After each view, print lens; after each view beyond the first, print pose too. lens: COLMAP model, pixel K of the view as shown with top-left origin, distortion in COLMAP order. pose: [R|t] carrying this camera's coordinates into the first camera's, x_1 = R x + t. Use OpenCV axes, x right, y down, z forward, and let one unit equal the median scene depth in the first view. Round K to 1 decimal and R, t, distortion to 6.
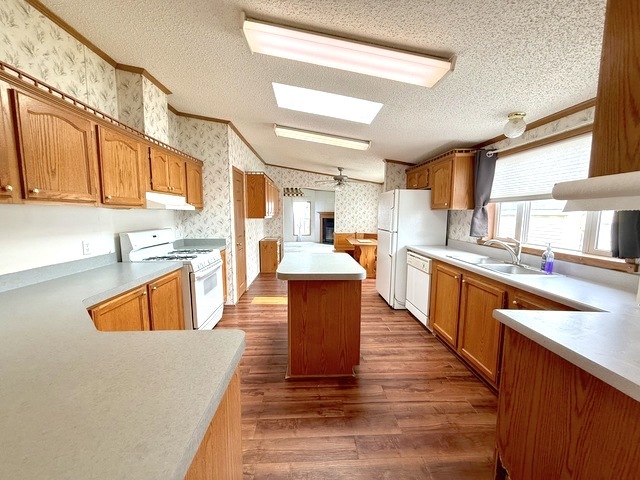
lens RADIAL K [[254.8, 0, 318.1], [0, 254.8, 240.9], [0, 0, 1]] dist [0.000408, -0.000406]
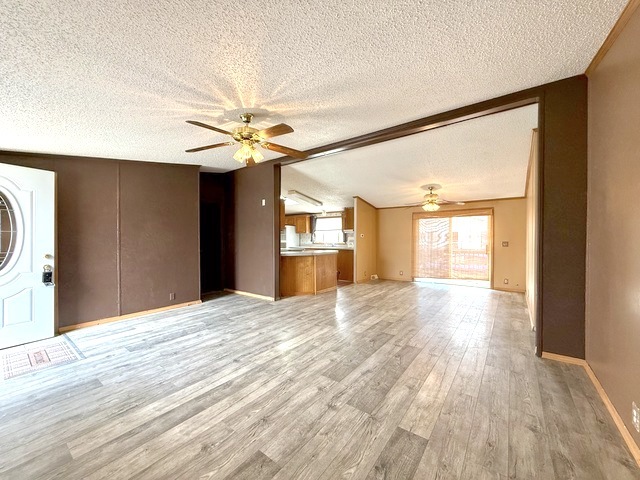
lens RADIAL K [[254.8, 0, 320.7], [0, 254.8, 243.2], [0, 0, 1]] dist [0.000408, -0.000406]
pose [[0.635659, -0.015783, 0.771809, -1.689179], [0.084232, 0.995240, -0.049021, 0.157447], [-0.767361, 0.096172, 0.633963, -1.046988]]
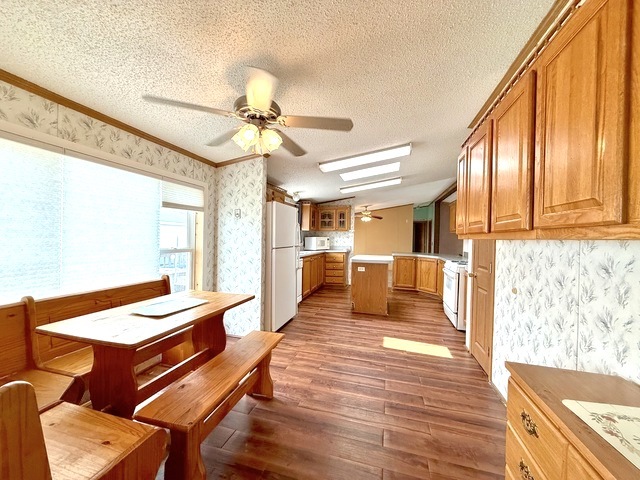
lens RADIAL K [[254.8, 0, 319.3], [0, 254.8, 238.5], [0, 0, 1]] dist [0.000408, -0.000406]
pose [[-0.950277, -0.026068, 0.310313, -0.162253], [0.008712, 0.993875, 0.110170, -0.219696], [-0.311284, 0.107395, -0.944229, 2.333569]]
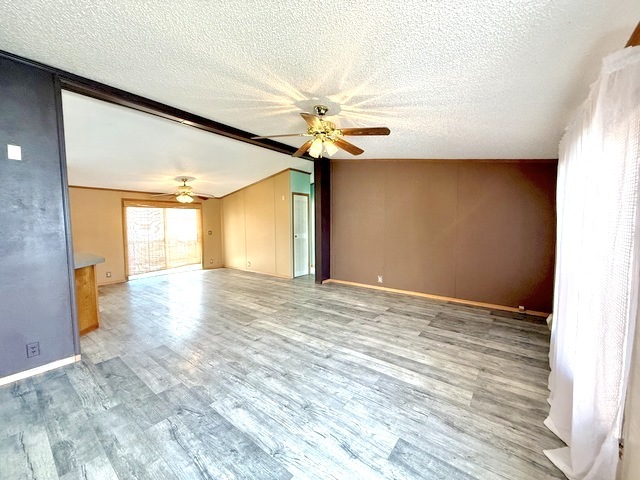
lens RADIAL K [[254.8, 0, 319.0], [0, 254.8, 241.6], [0, 0, 1]] dist [0.000408, -0.000406]
pose [[-0.759753, -0.041648, 0.648876, -1.731120], [0.075367, 0.985579, 0.151505, -0.022120], [-0.645829, 0.164010, -0.745658, 0.280527]]
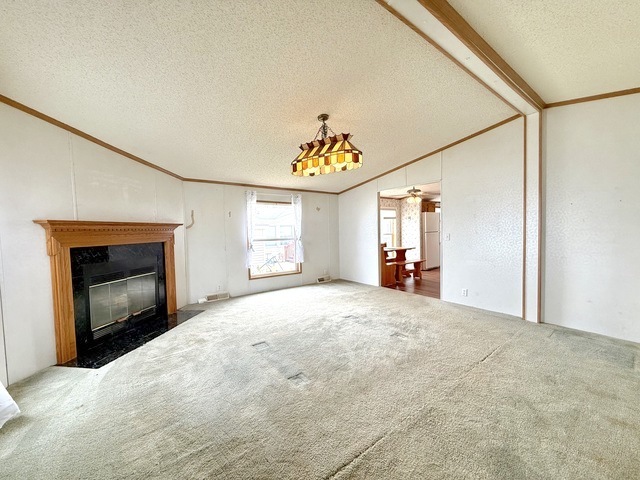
lens RADIAL K [[254.8, 0, 321.6], [0, 254.8, 239.6], [0, 0, 1]] dist [0.000408, -0.000406]
pose [[-0.565197, -0.024747, 0.824585, -1.103347], [0.110913, 0.988195, 0.105681, -0.363487], [-0.817466, 0.151188, -0.555780, 3.572870]]
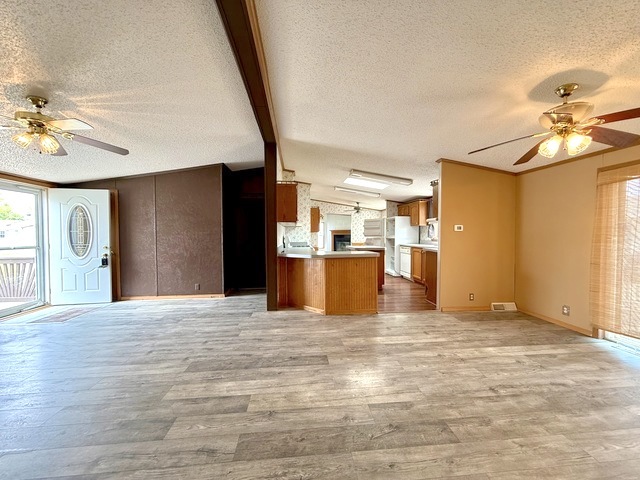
lens RADIAL K [[254.8, 0, 320.4], [0, 254.8, 241.2], [0, 0, 1]] dist [0.000408, -0.000406]
pose [[0.998851, -0.011285, 0.046581, -0.426132], [0.014846, 0.996935, -0.076810, 0.163874], [-0.045571, 0.077414, 0.995957, -1.121416]]
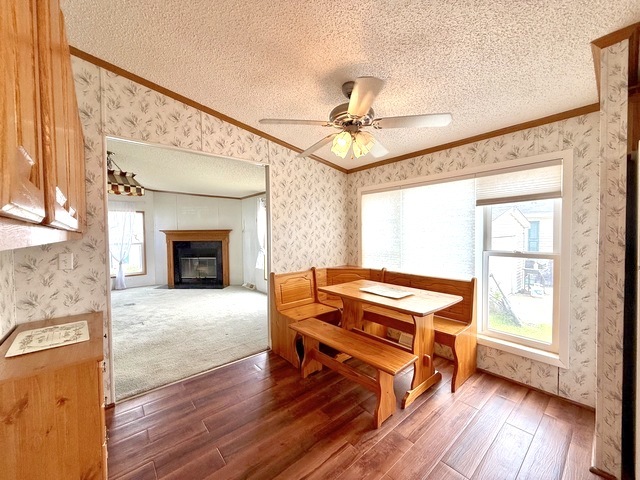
lens RADIAL K [[254.8, 0, 317.4], [0, 254.8, 240.4], [0, 0, 1]] dist [0.000408, -0.000406]
pose [[0.788979, -0.029584, 0.613708, -0.281817], [0.081796, 0.995007, -0.057191, -0.127480], [-0.608952, 0.095321, 0.787459, 1.411523]]
